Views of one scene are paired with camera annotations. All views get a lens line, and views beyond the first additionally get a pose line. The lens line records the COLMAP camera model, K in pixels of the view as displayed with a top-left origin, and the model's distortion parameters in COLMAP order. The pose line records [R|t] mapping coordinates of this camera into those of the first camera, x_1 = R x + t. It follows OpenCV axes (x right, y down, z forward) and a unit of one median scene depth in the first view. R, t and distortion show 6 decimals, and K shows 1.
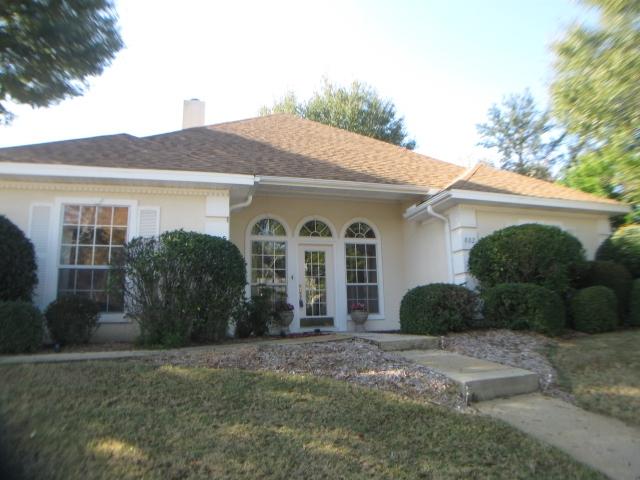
lens RADIAL K [[447.0, 0, 319.8], [0, 447.0, 264.9], [0, 0, 1]] dist [-0.161525, 0.059177]
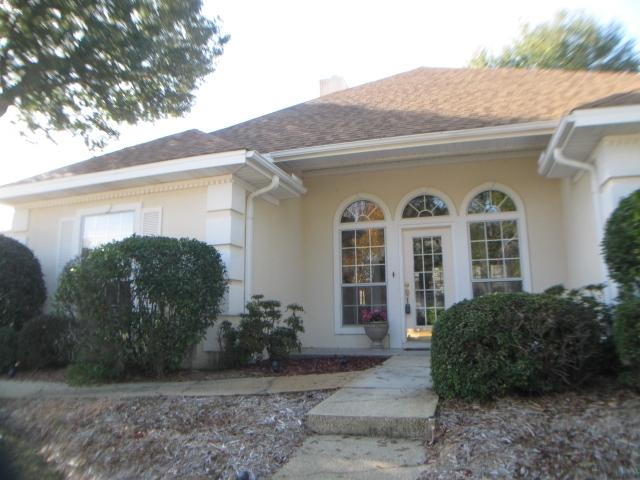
lens RADIAL K [[447.0, 0, 319.8], [0, 447.0, 264.9], [0, 0, 1]] dist [-0.161525, 0.059177]
pose [[0.839508, -0.045108, -0.541472, 0.237194], [0.065200, 0.997710, 0.017972, -0.009657], [0.539422, -0.050391, 0.840527, 0.297872]]
